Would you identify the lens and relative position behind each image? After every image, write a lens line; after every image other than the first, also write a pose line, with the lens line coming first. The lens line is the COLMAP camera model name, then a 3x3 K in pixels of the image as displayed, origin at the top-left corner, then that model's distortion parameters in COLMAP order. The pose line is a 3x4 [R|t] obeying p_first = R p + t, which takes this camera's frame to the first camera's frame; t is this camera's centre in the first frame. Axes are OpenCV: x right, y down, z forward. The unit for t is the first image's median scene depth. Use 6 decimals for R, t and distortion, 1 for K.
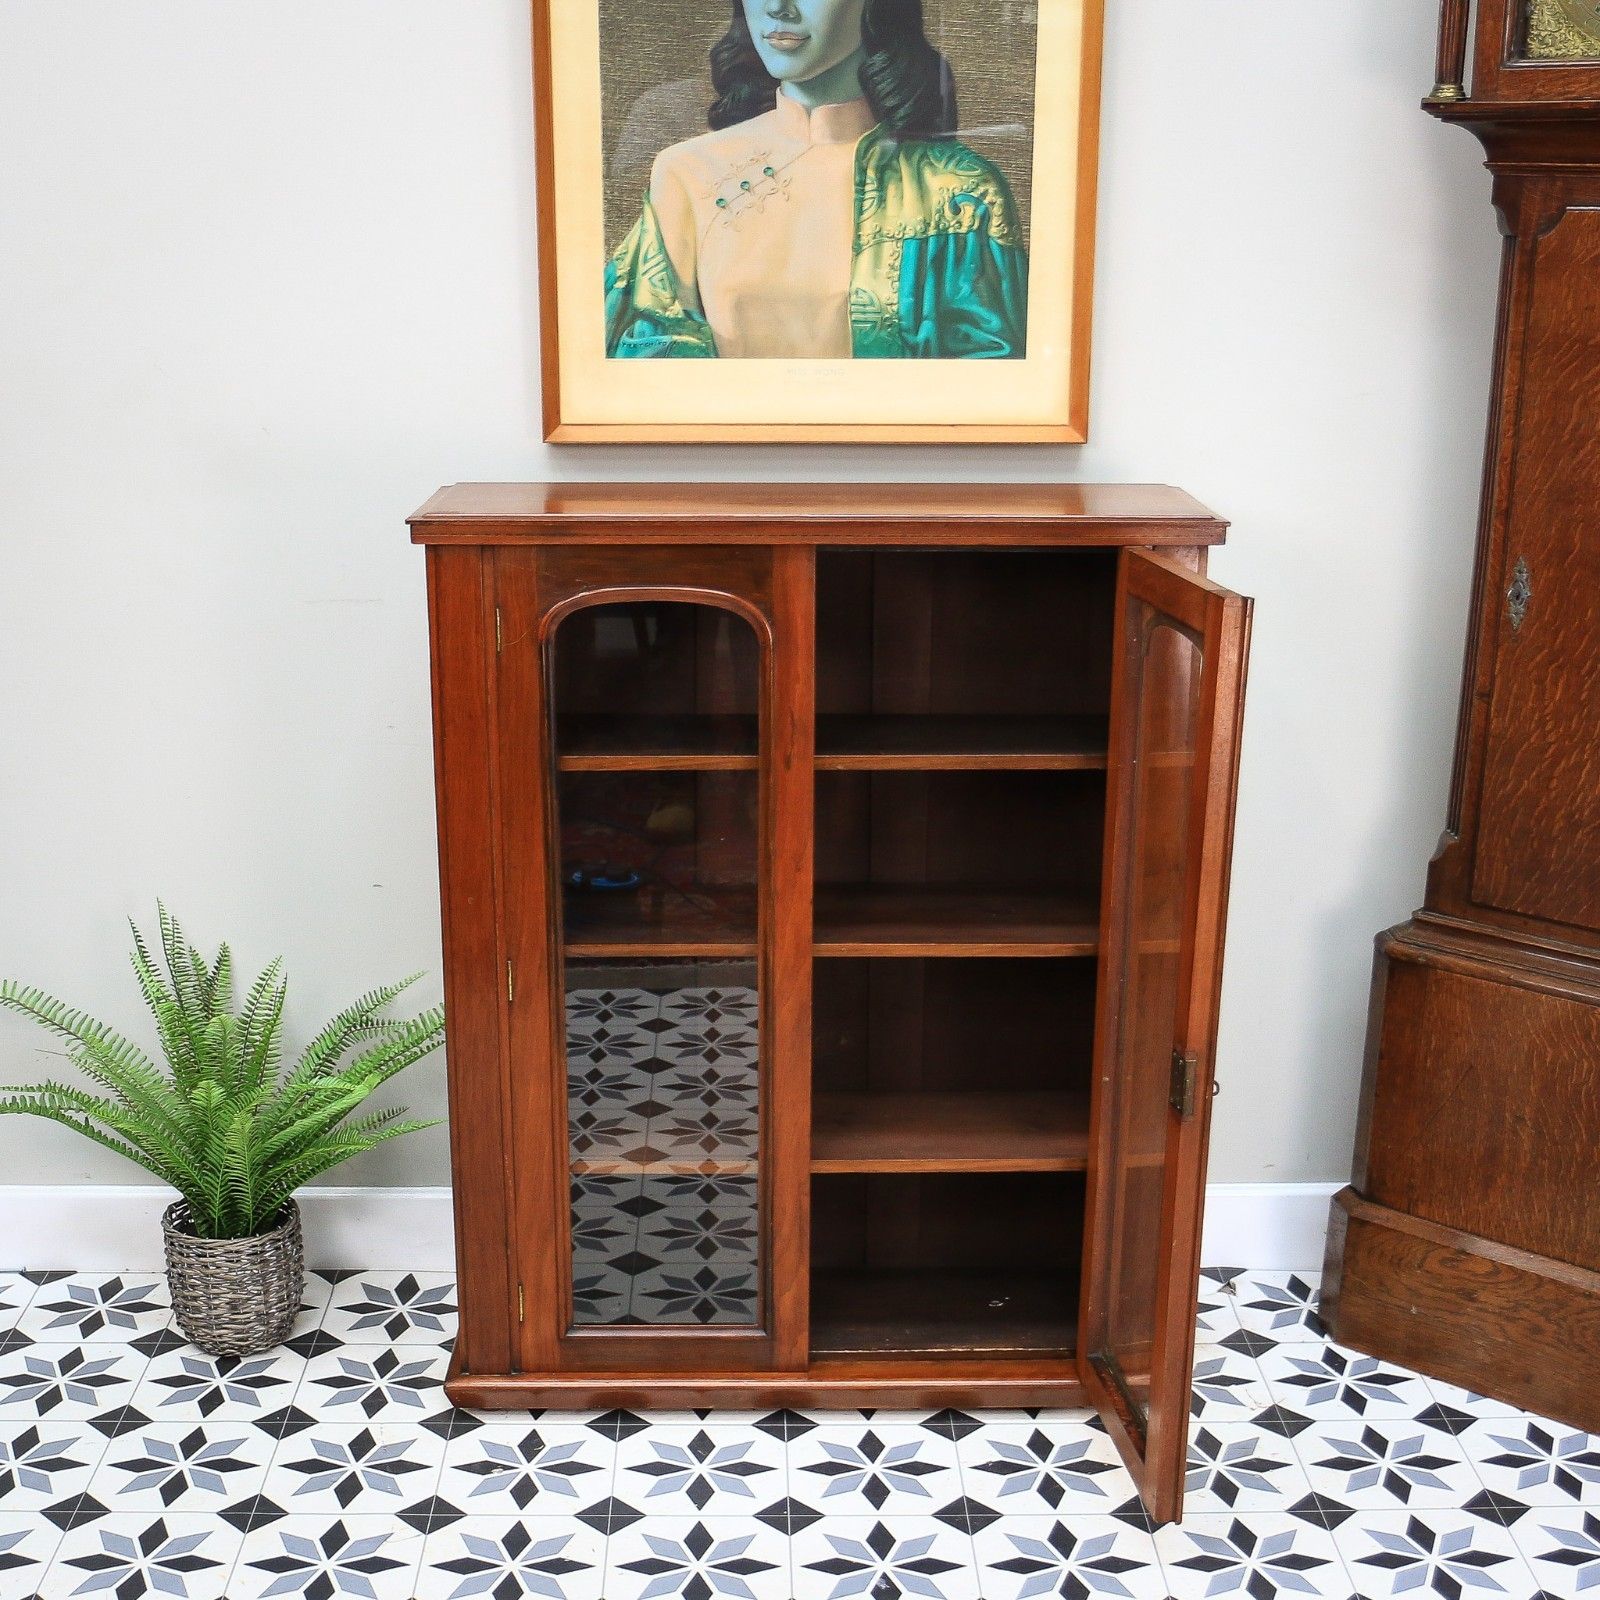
lens RADIAL K [[2298.5, 0, 776.7], [0, 2298.5, 977.3], [0, 0, 1]] dist [-0.099663, 0.100383]
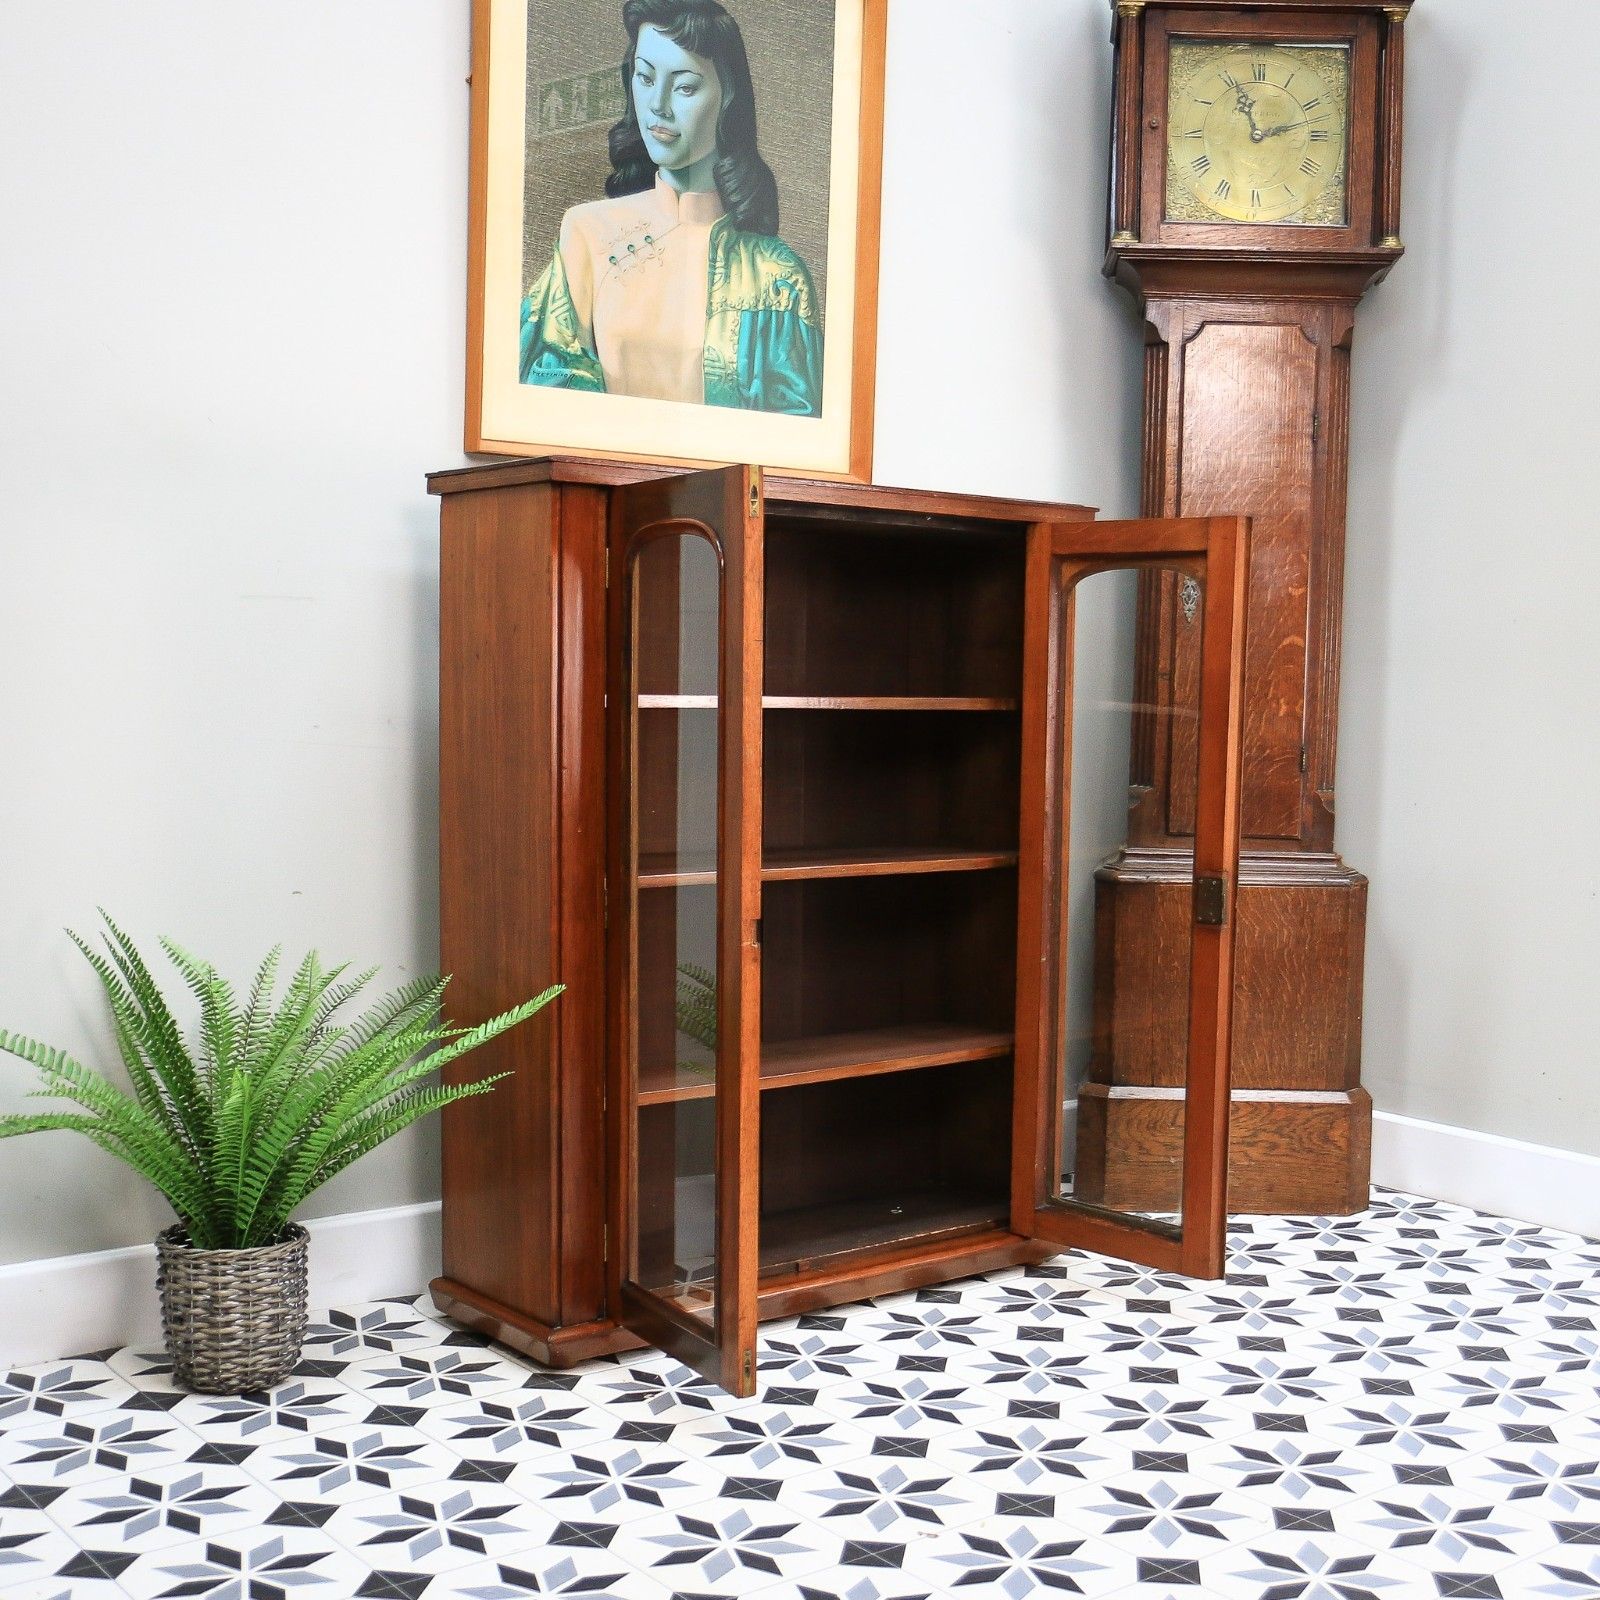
lens RADIAL K [[2092.8, 0, 949.2], [0, 2092.8, 892.3], [0, 0, 1]] dist [-0.101362, 0.104712]
pose [[0.765294, -0.051934, 0.641583, -0.577189], [0.190488, 0.970367, -0.148671, 0.157717], [-0.614850, 0.235990, 0.752508, 0.177941]]
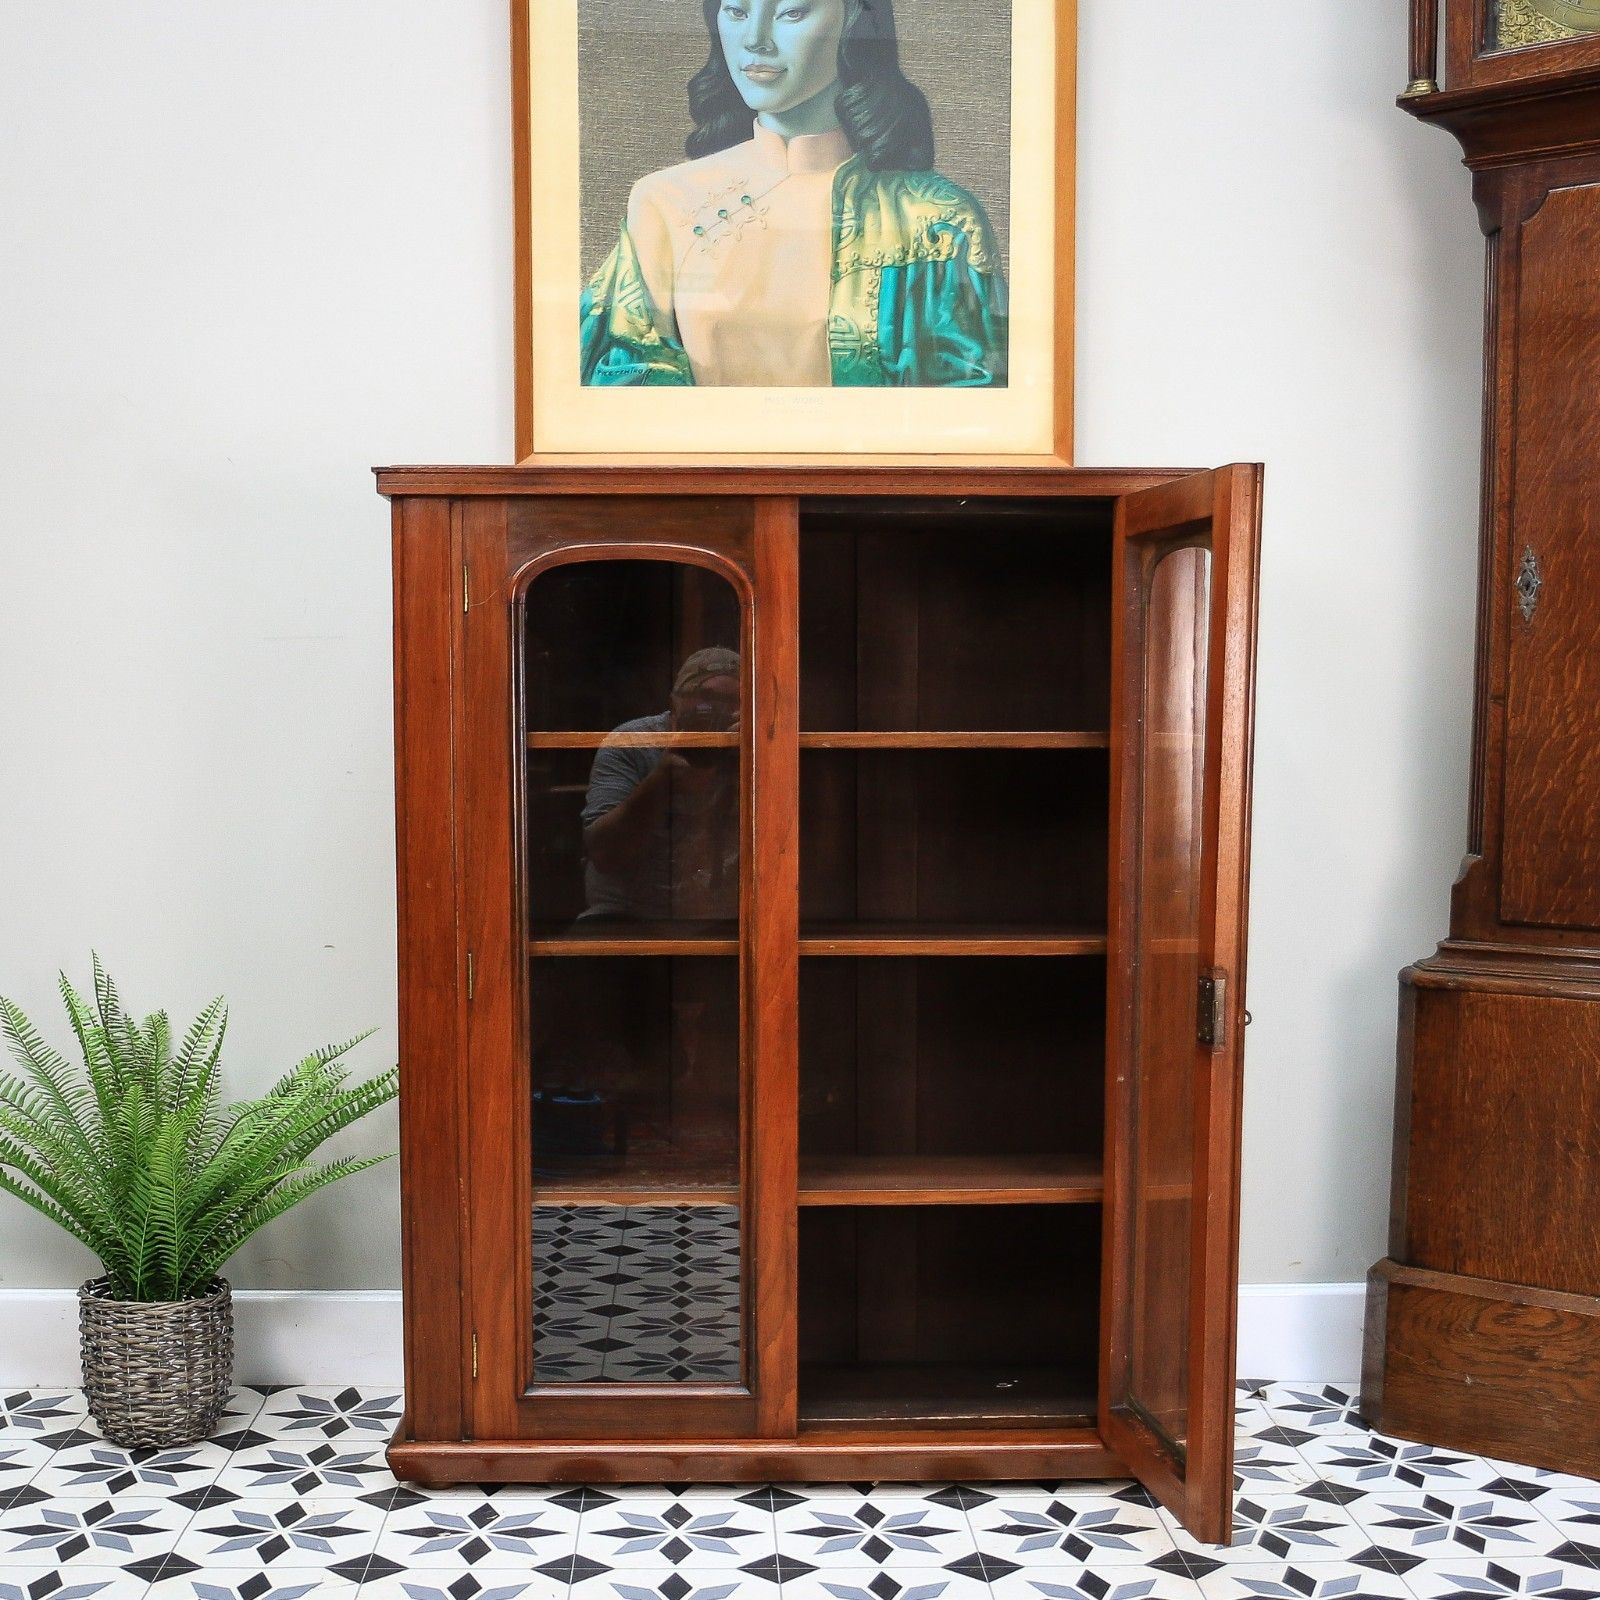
lens RADIAL K [[2308.5, 0, 762.9], [0, 2308.5, 982.6], [0, 0, 1]] dist [-0.098749, 0.099459]
pose [[0.999926, -0.004388, 0.011378, -0.008942], [0.006741, 0.976389, -0.215915, 0.194570], [-0.010162, 0.215976, 0.976346, 0.092902]]
